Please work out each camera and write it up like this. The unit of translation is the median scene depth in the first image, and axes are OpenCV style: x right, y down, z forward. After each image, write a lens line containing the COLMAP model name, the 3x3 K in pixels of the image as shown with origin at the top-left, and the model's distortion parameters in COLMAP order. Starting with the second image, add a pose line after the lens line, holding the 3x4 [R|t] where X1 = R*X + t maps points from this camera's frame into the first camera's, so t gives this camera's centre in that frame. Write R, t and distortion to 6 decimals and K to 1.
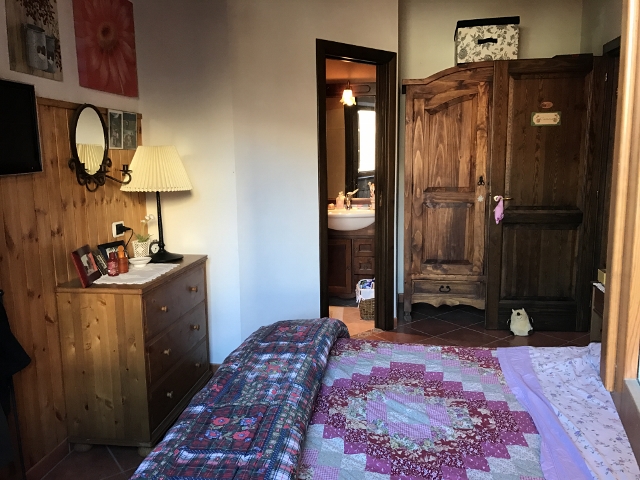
lens RADIAL K [[568.9, 0, 315.3], [0, 568.9, 238.7], [0, 0, 1]] dist [0.122493, -0.095910]
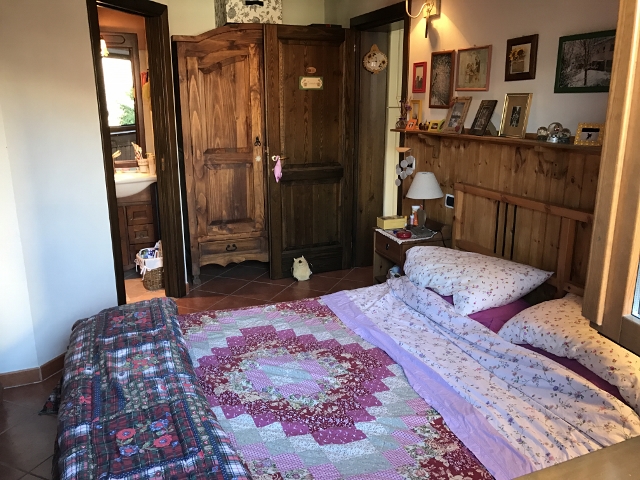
lens RADIAL K [[568.9, 0, 315.3], [0, 568.9, 238.7], [0, 0, 1]] dist [0.122493, -0.095910]
pose [[0.858585, -0.119549, 0.498537, -0.171543], [0.074447, 0.991198, 0.109477, -0.033080], [-0.507236, -0.056881, 0.859928, 0.046010]]
